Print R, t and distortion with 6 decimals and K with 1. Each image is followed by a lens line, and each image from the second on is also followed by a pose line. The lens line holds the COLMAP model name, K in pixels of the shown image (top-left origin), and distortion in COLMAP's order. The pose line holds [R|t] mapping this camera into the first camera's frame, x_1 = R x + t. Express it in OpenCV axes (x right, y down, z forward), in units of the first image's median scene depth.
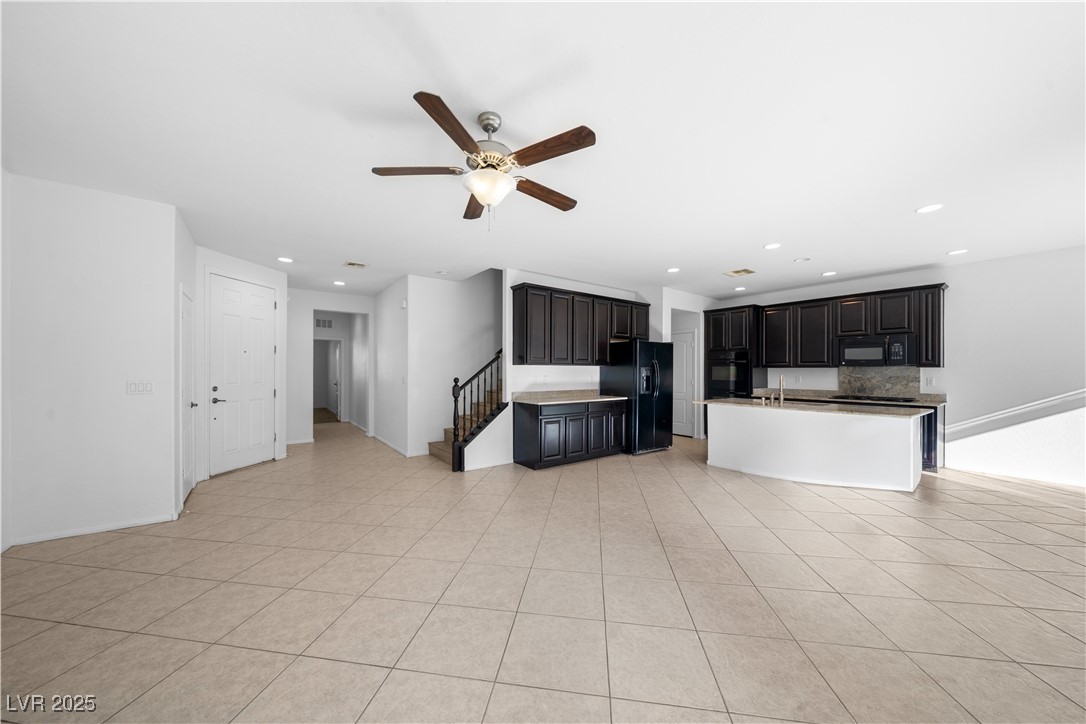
lens RADIAL K [[372.7, 0, 539.4], [0, 372.7, 367.5], [0, 0, 1]] dist [-0.001497, -0.000044]
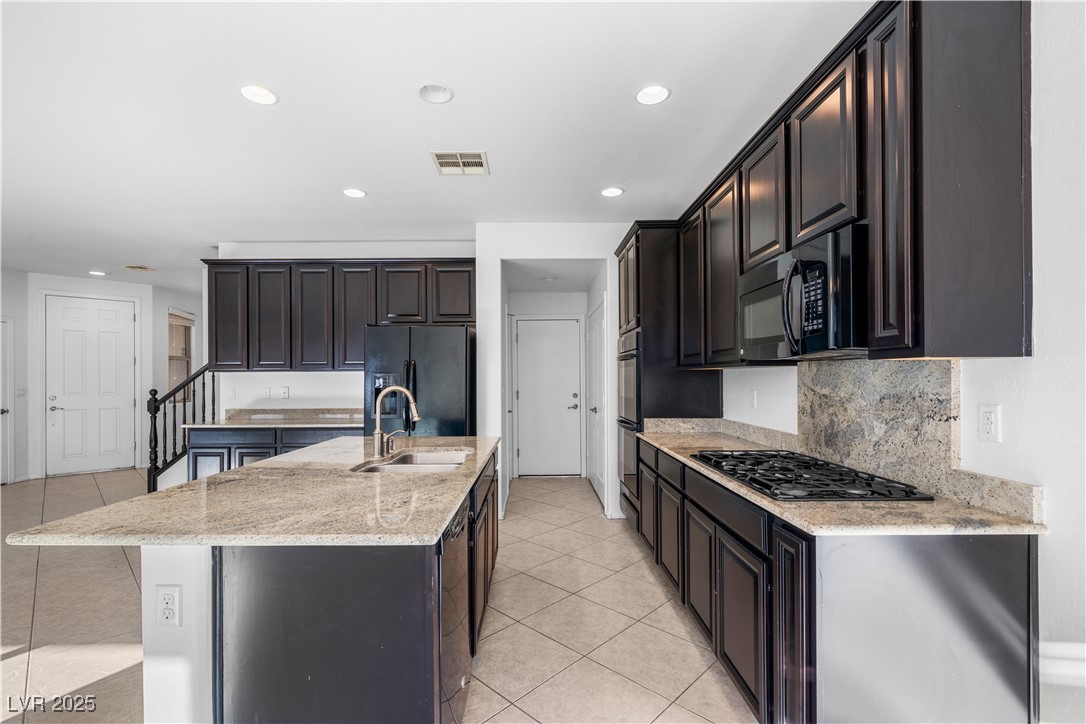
lens RADIAL K [[474.0, 0, 543.0], [0, 474.0, 362.0], [0, 0, 1]] dist [0.016161, 0.000012]
pose [[0.803873, -0.027075, -0.594185, 1.011324], [0.012304, 0.999507, -0.028898, 0.007730], [0.594674, 0.015920, 0.803809, 0.613173]]
